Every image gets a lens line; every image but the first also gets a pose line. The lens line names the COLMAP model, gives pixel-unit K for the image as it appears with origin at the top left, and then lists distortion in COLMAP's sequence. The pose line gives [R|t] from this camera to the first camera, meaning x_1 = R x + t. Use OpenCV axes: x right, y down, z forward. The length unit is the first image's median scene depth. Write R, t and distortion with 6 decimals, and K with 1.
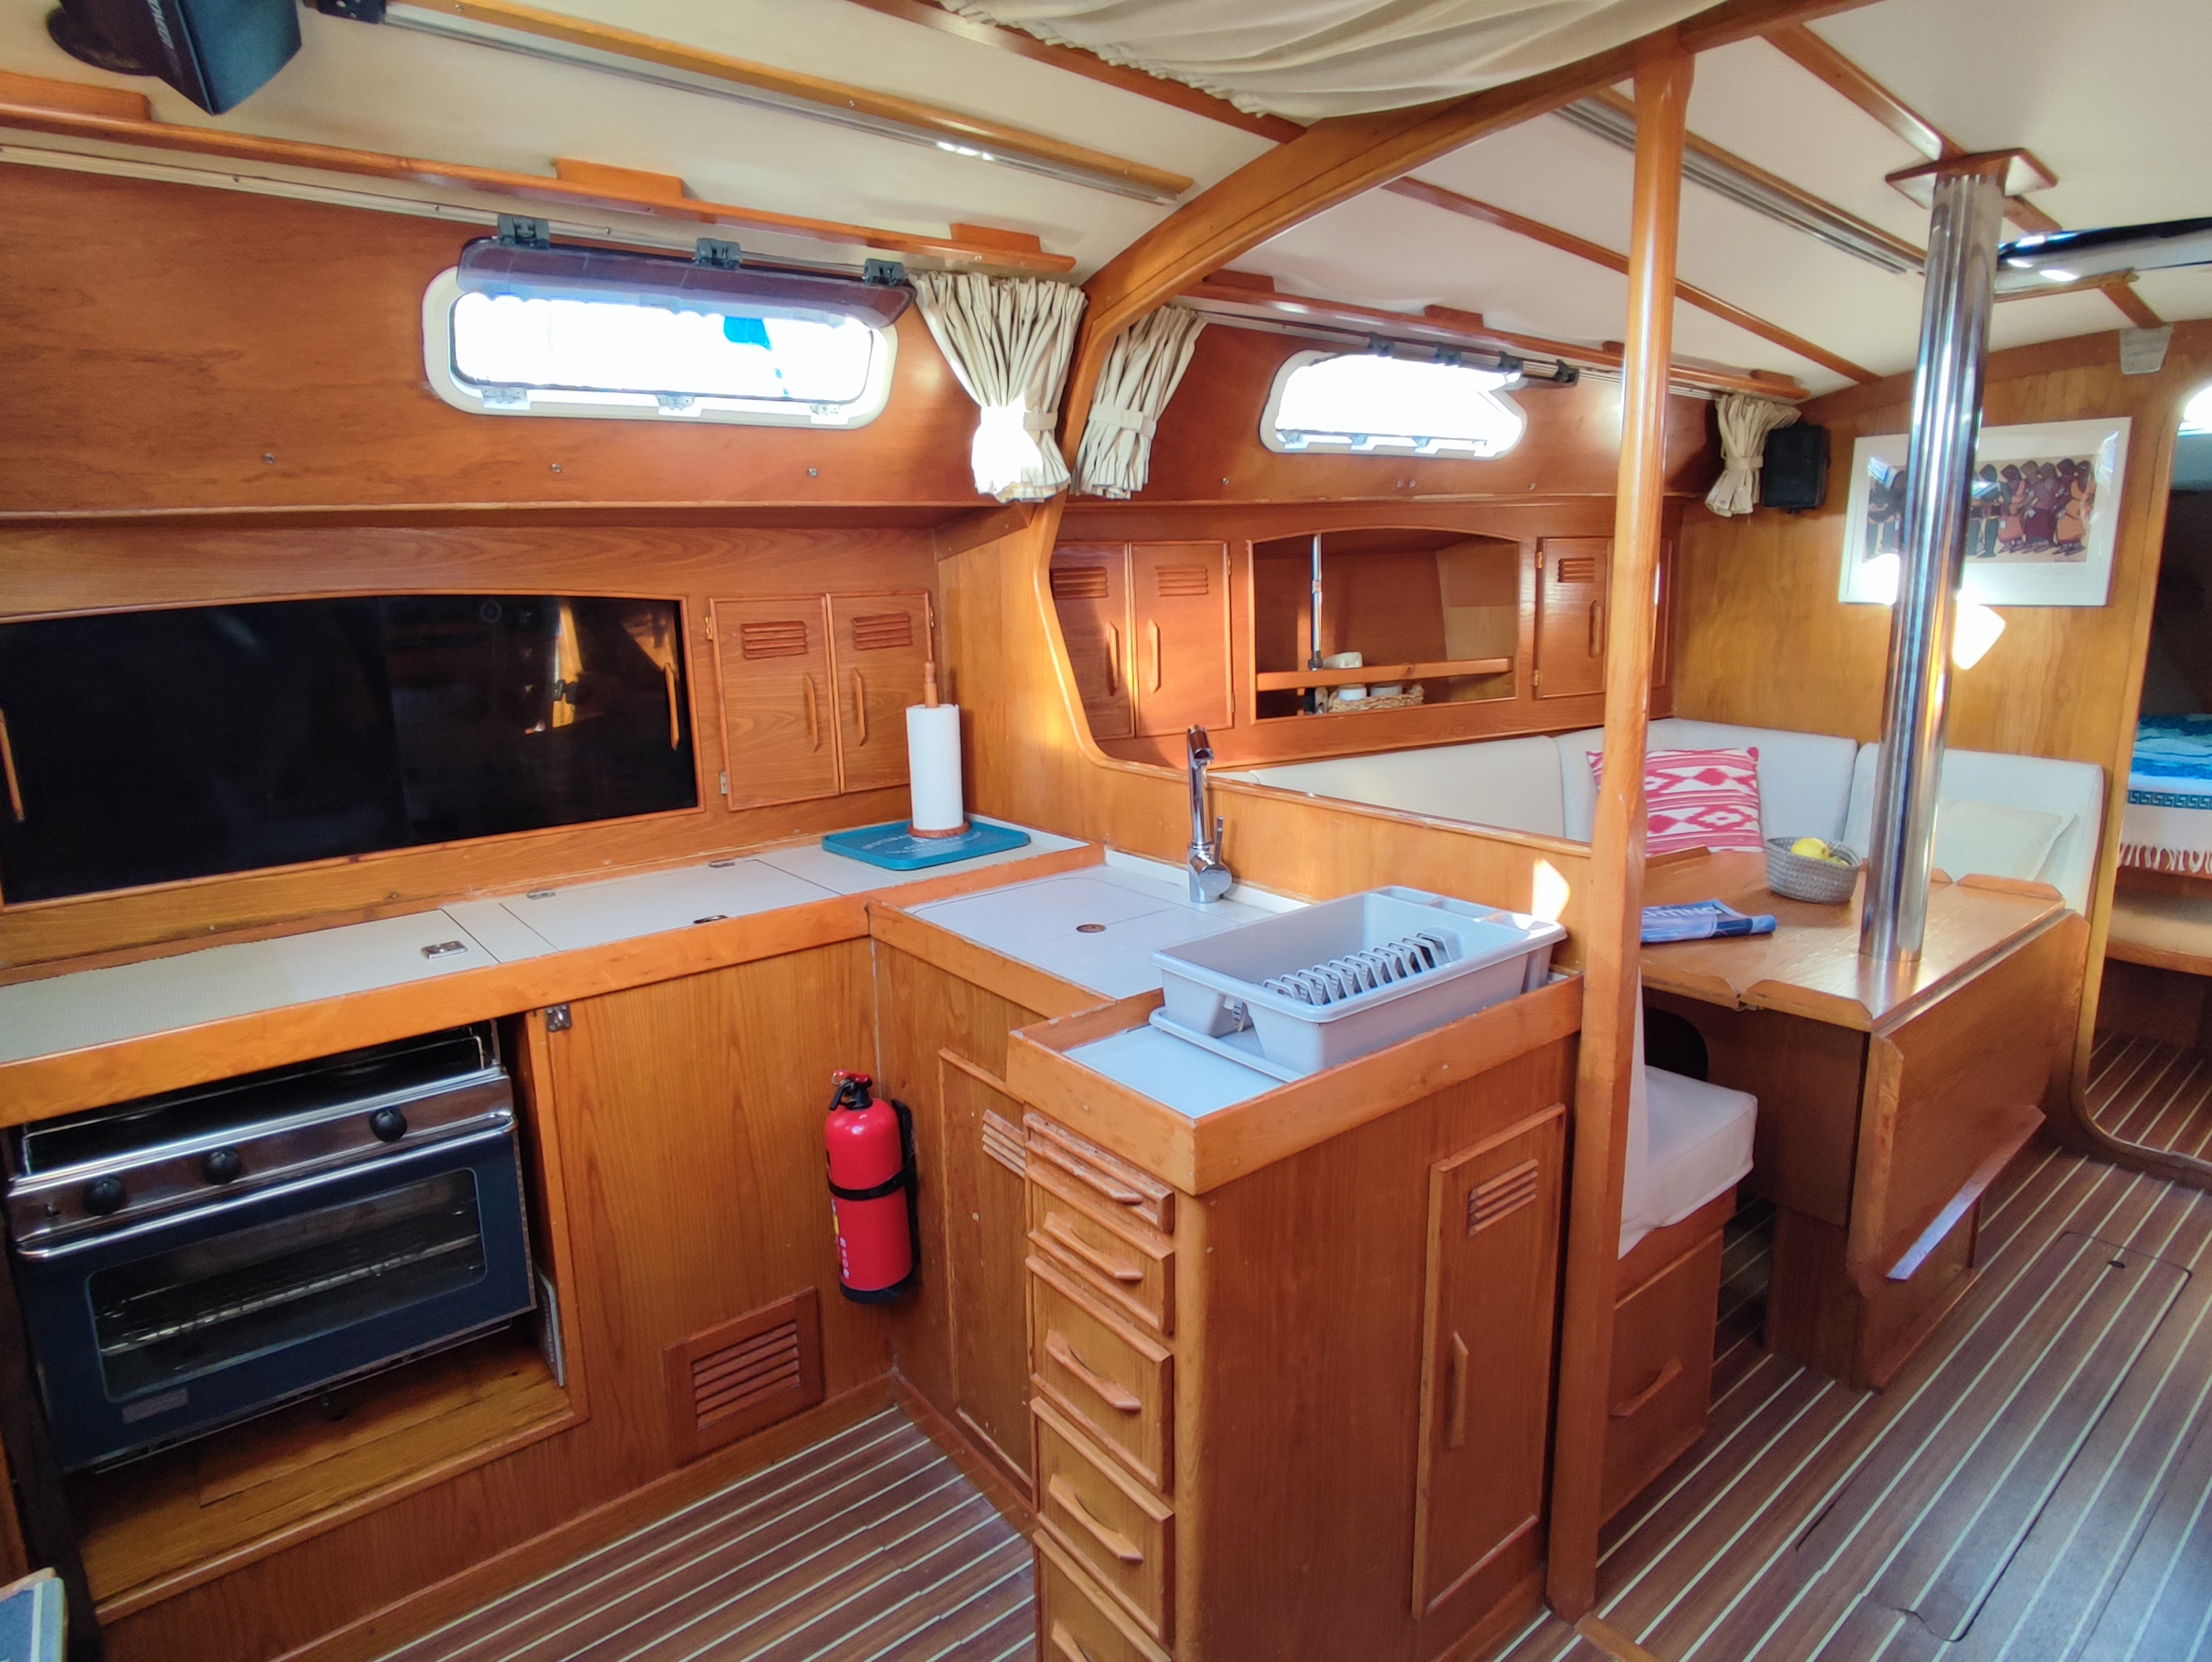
lens RADIAL K [[1226.7, 0, 1100.2], [0, 1226.7, 805.6], [0, 0, 1]] dist [0.003163, -0.003659]
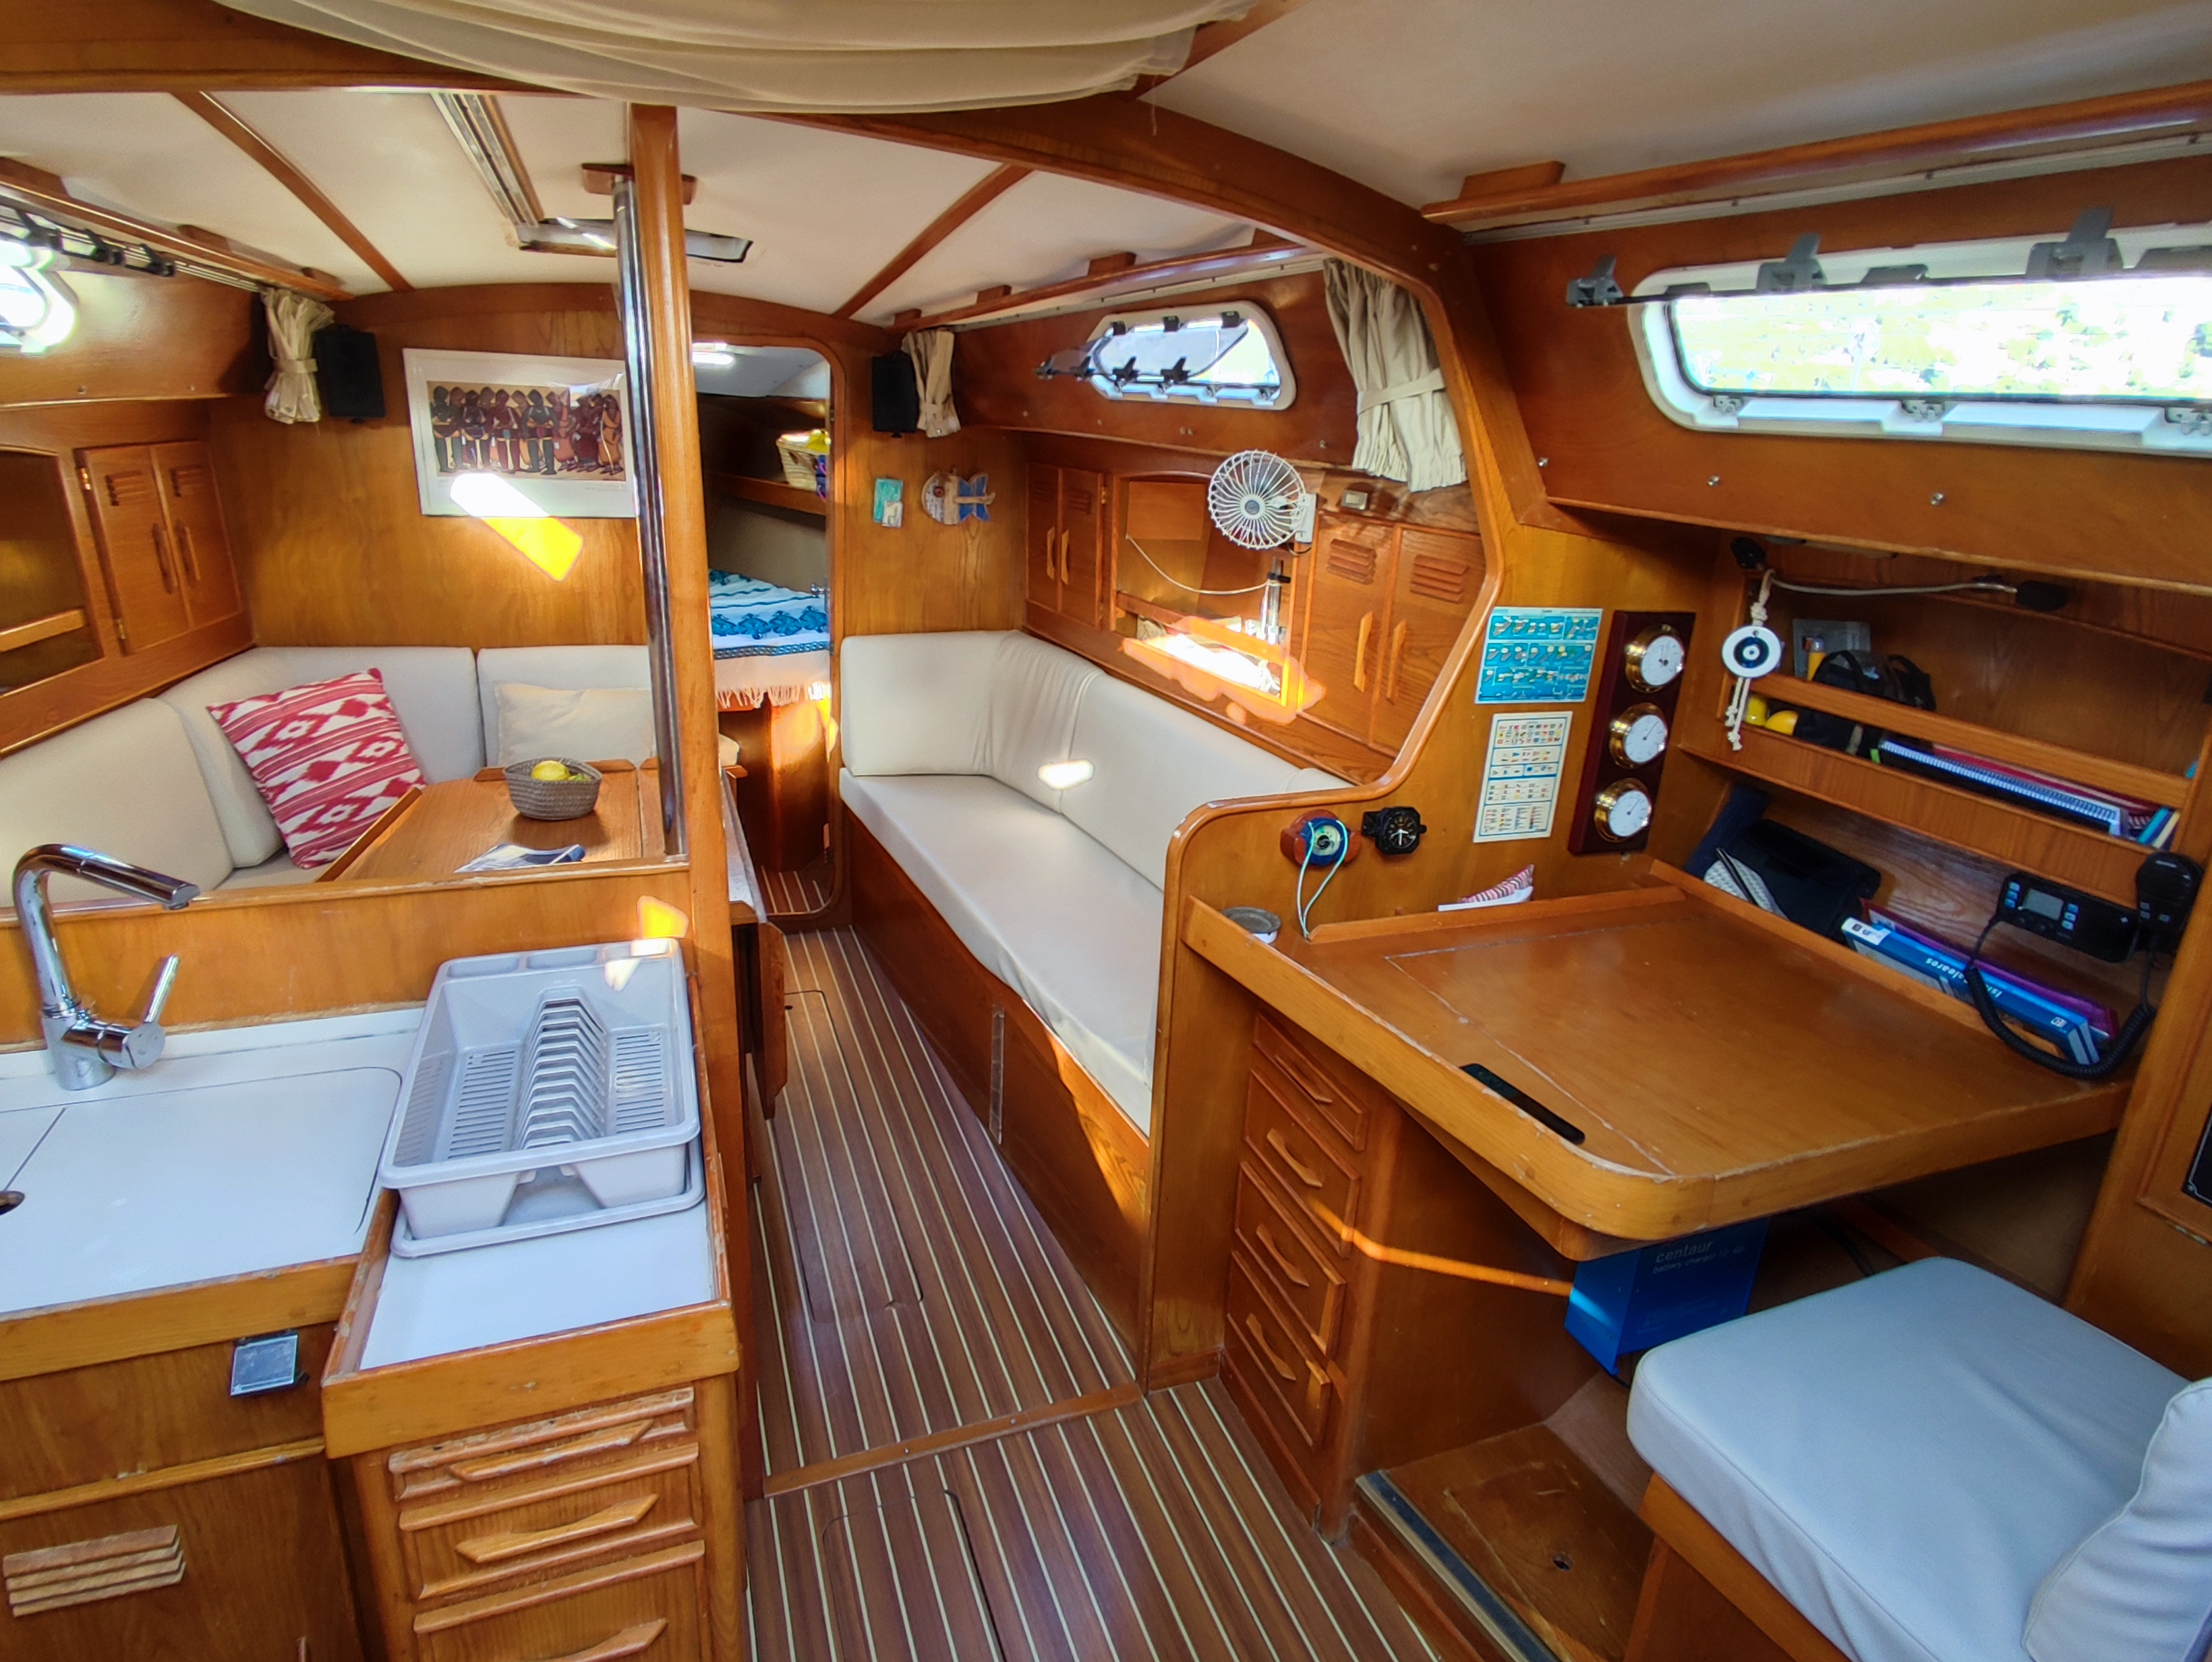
lens RADIAL K [[1226.7, 0, 1106.0], [0, 1226.7, 810.1], [0, 0, 1]] dist [0.003163, -0.003659]
pose [[0.312314, -0.272369, 0.910096, -0.228290], [0.132838, 0.961126, 0.242056, -0.112958], [-0.940646, 0.045298, 0.336354, 0.158674]]
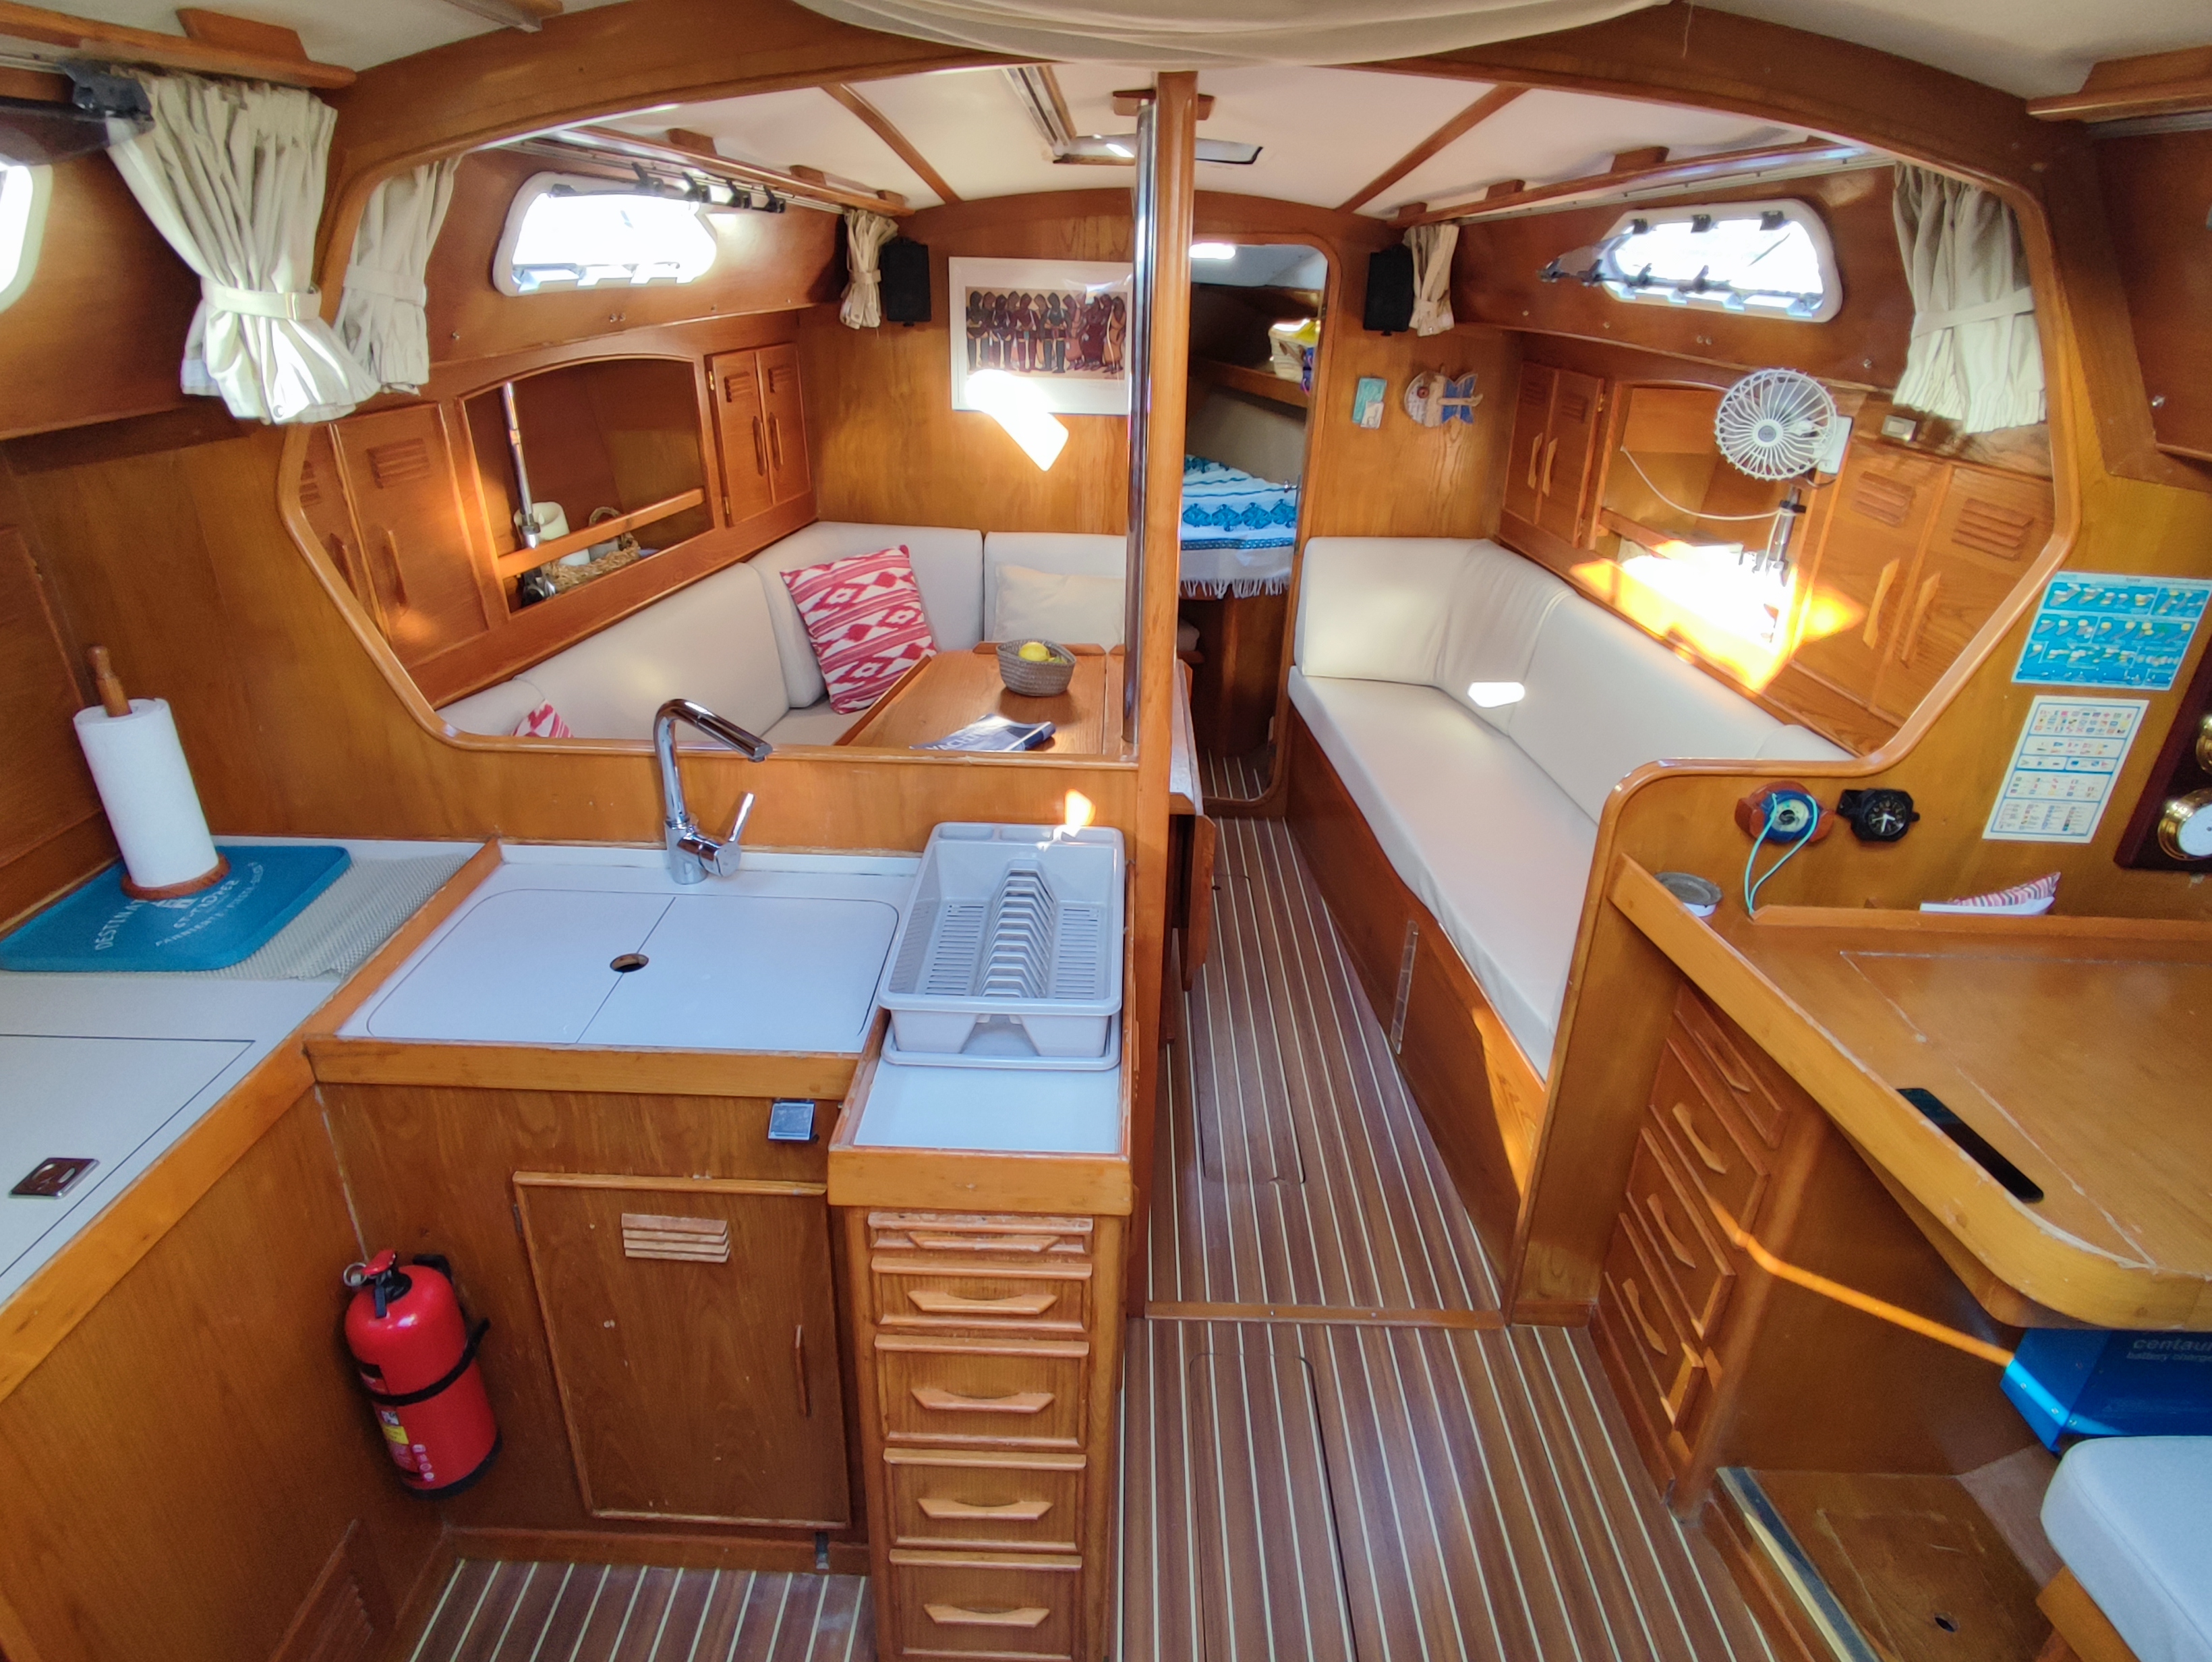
lens RADIAL K [[1226.7, 0, 1104.8], [0, 1226.7, 808.4], [0, 0, 1]] dist [0.003163, -0.003659]
pose [[0.641370, -0.291906, 0.709531, -0.244171], [0.113827, 0.950763, 0.288258, -0.139390], [-0.758741, -0.104117, 0.643018, 0.137322]]
